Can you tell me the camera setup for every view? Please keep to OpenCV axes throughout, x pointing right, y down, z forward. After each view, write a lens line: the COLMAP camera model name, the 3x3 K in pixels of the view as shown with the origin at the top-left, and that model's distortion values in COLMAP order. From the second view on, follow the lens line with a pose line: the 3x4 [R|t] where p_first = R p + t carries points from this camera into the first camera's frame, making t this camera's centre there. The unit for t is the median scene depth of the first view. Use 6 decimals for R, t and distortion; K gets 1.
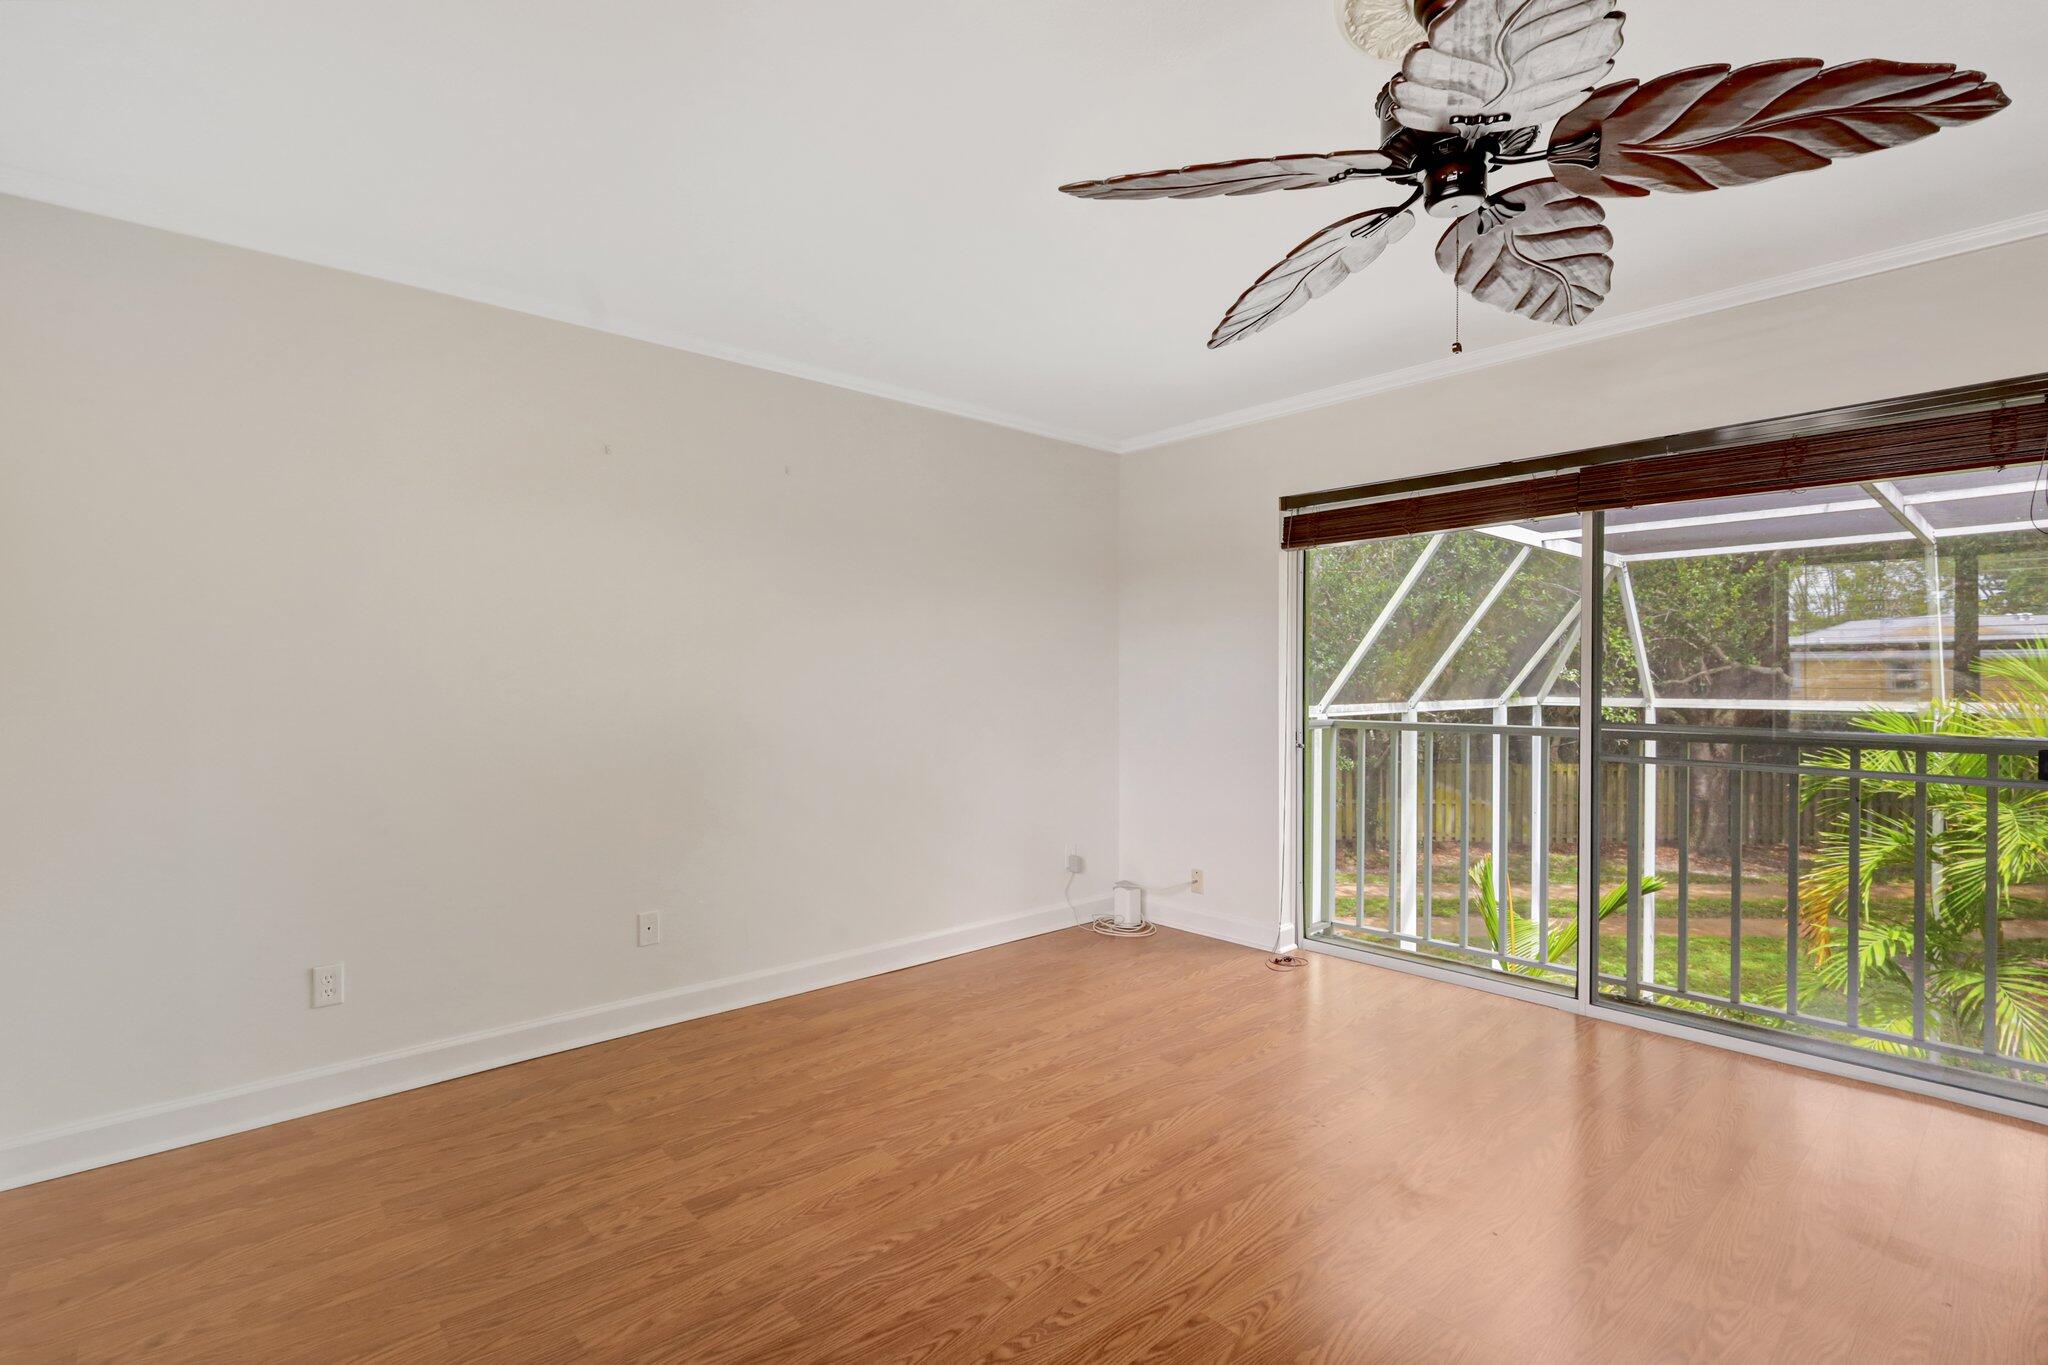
lens RADIAL K [[948.3, 0, 1016.7], [0, 948.3, 693.2], [0, 0, 1]] dist [-0.000395, 0.000081]
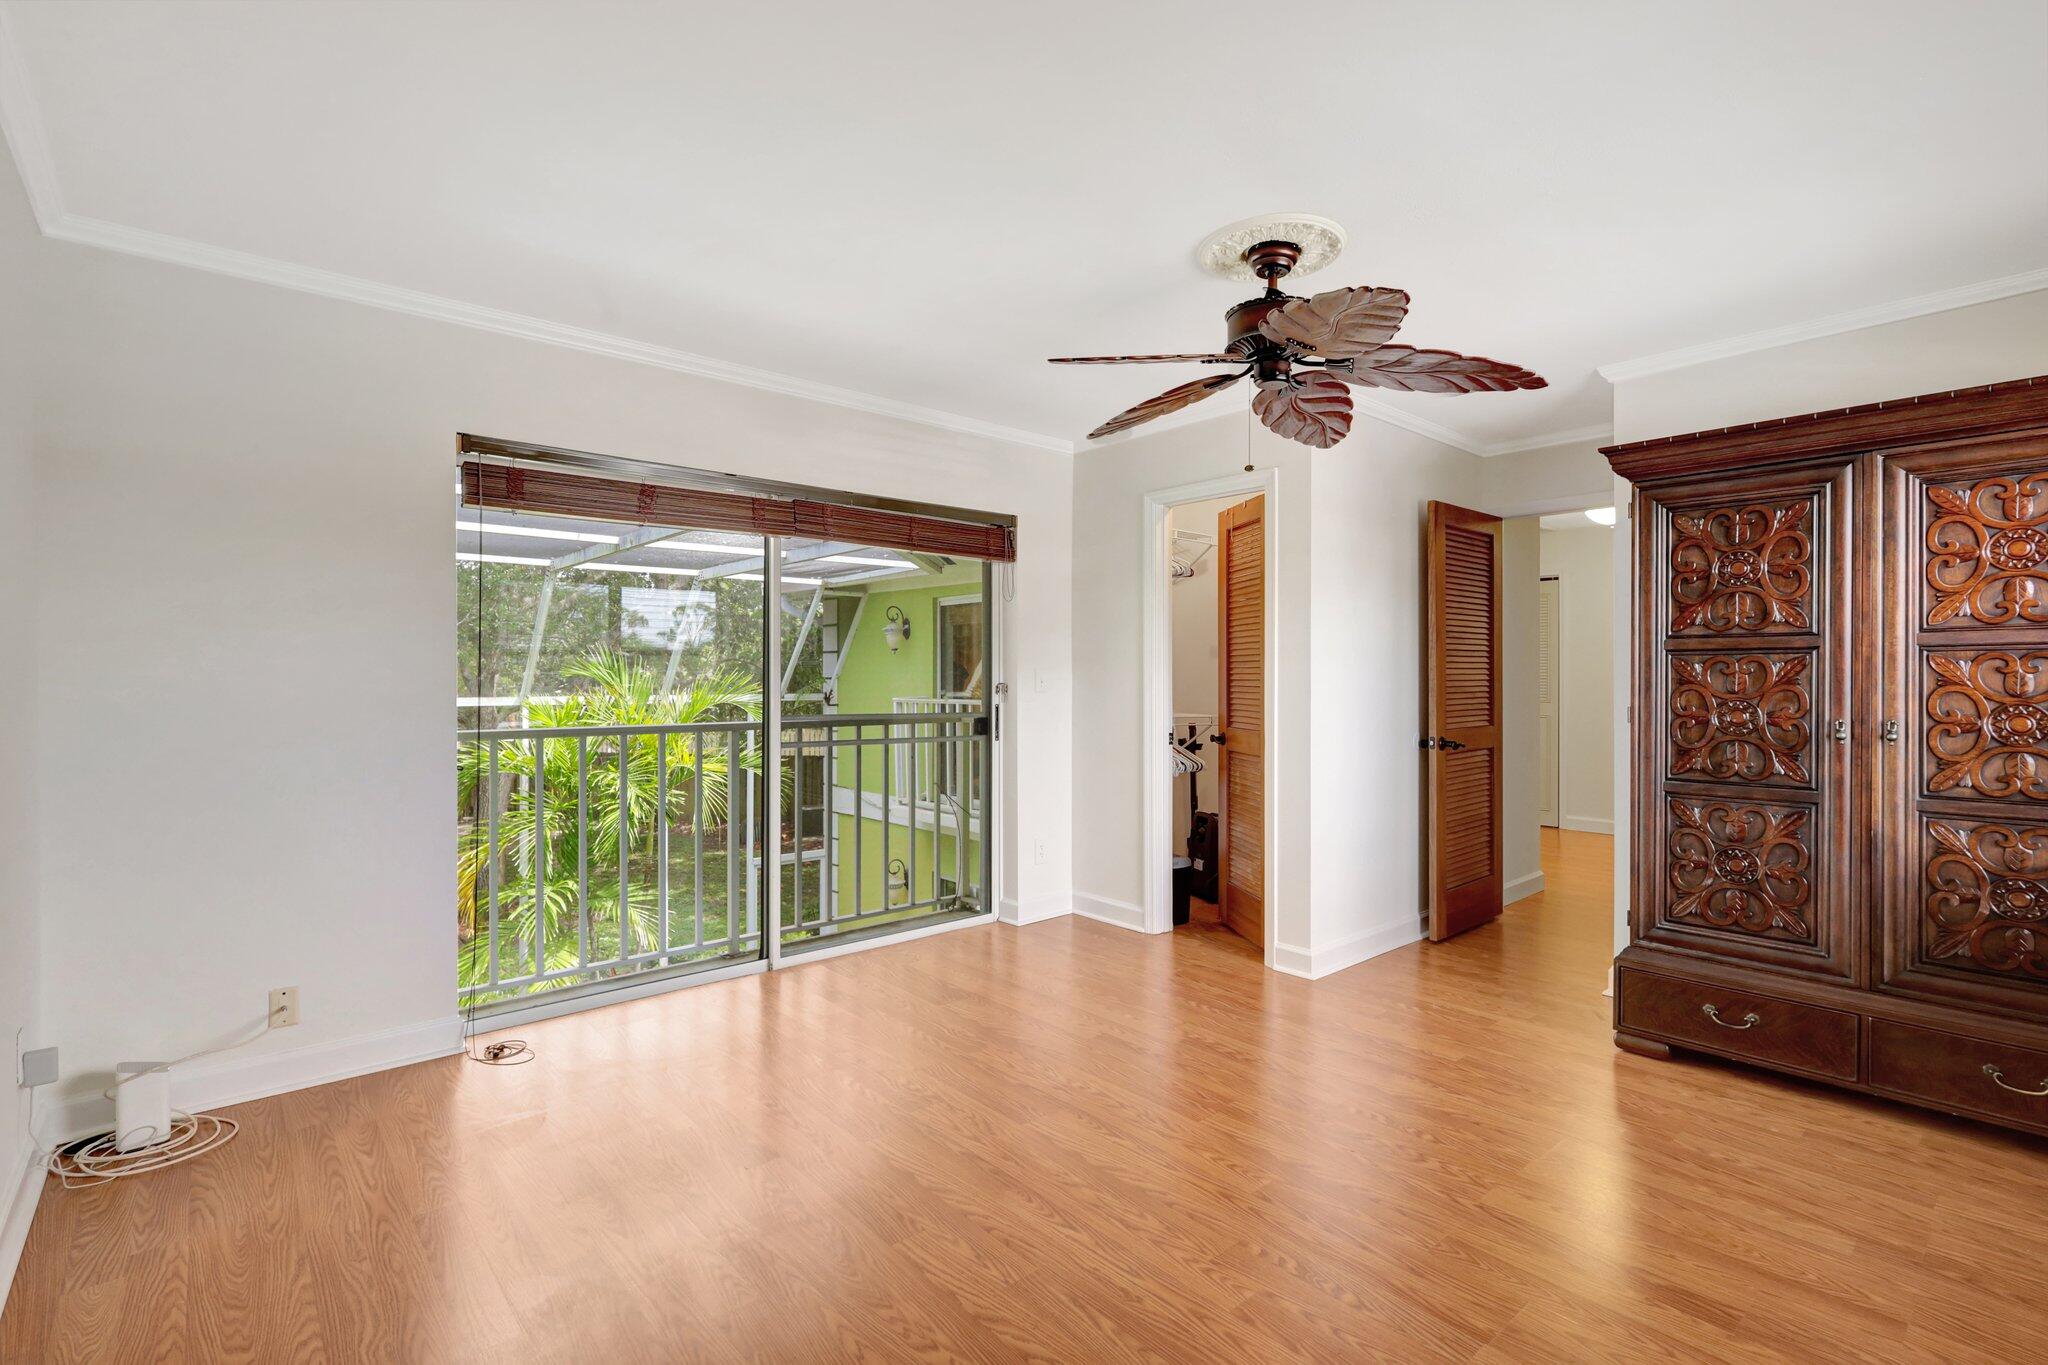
lens RADIAL K [[948.3, 0, 1026.2], [0, 948.3, 676.1], [0, 0, 1]] dist [-0.000395, 0.000081]
pose [[0.015225, 0.002434, 0.999881, -0.419830], [0.015849, 0.999871, -0.002675, -0.007402], [-0.999758, 0.015888, 0.015184, 0.509428]]
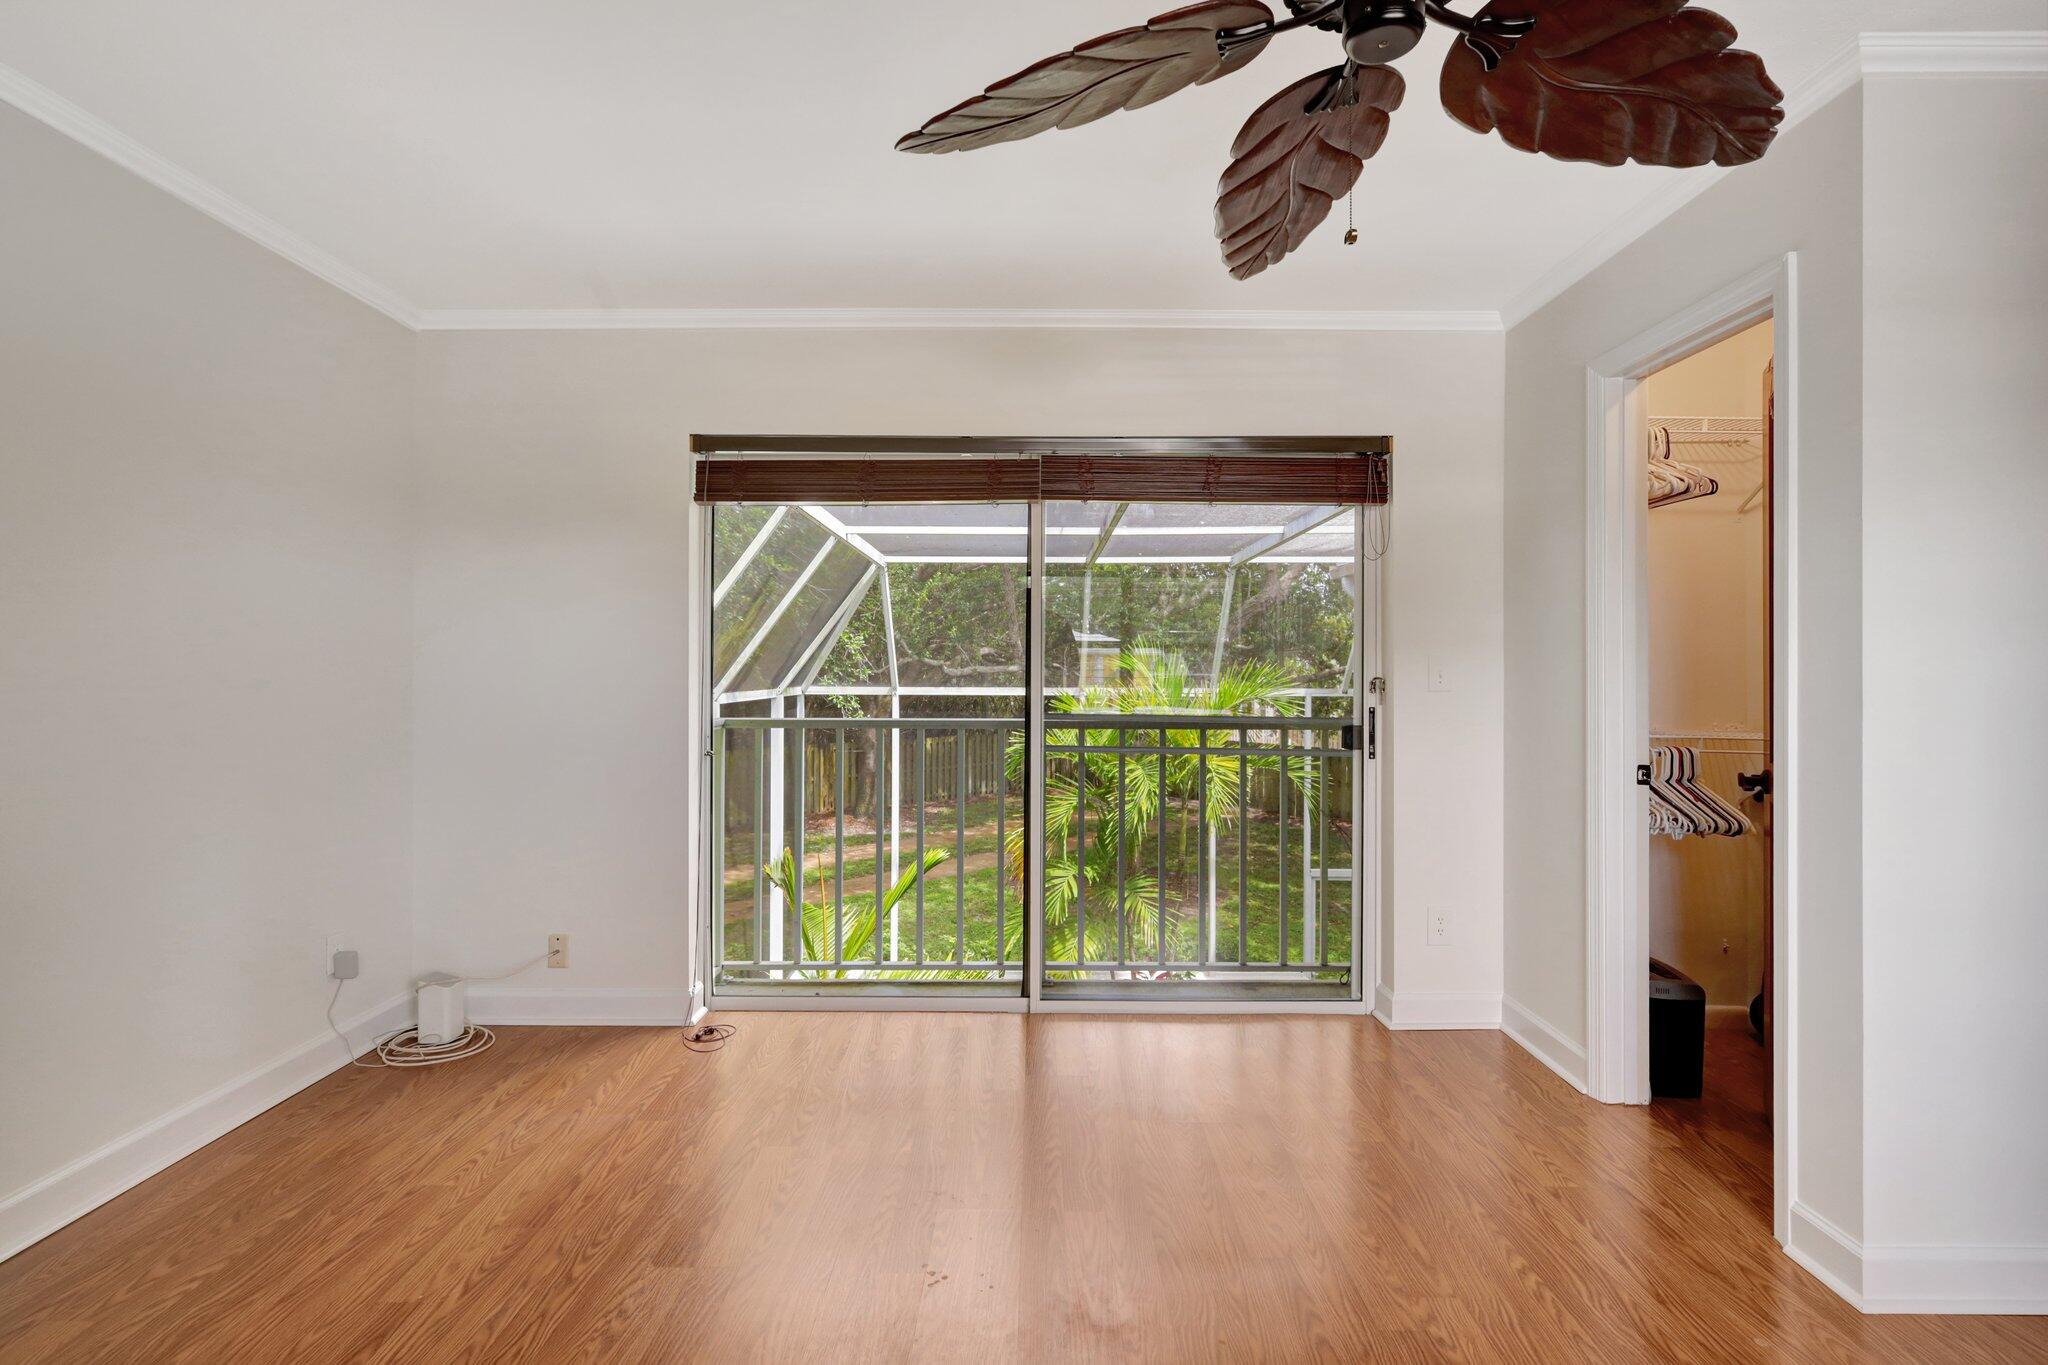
lens RADIAL K [[948.3, 0, 1023.0], [0, 948.3, 668.0], [0, 0, 1]] dist [-0.000395, 0.000081]
pose [[0.672529, 0.004316, 0.740058, -0.104284], [0.007492, 0.999892, -0.012640, -0.003297], [-0.740033, 0.014046, 0.672424, 0.260382]]
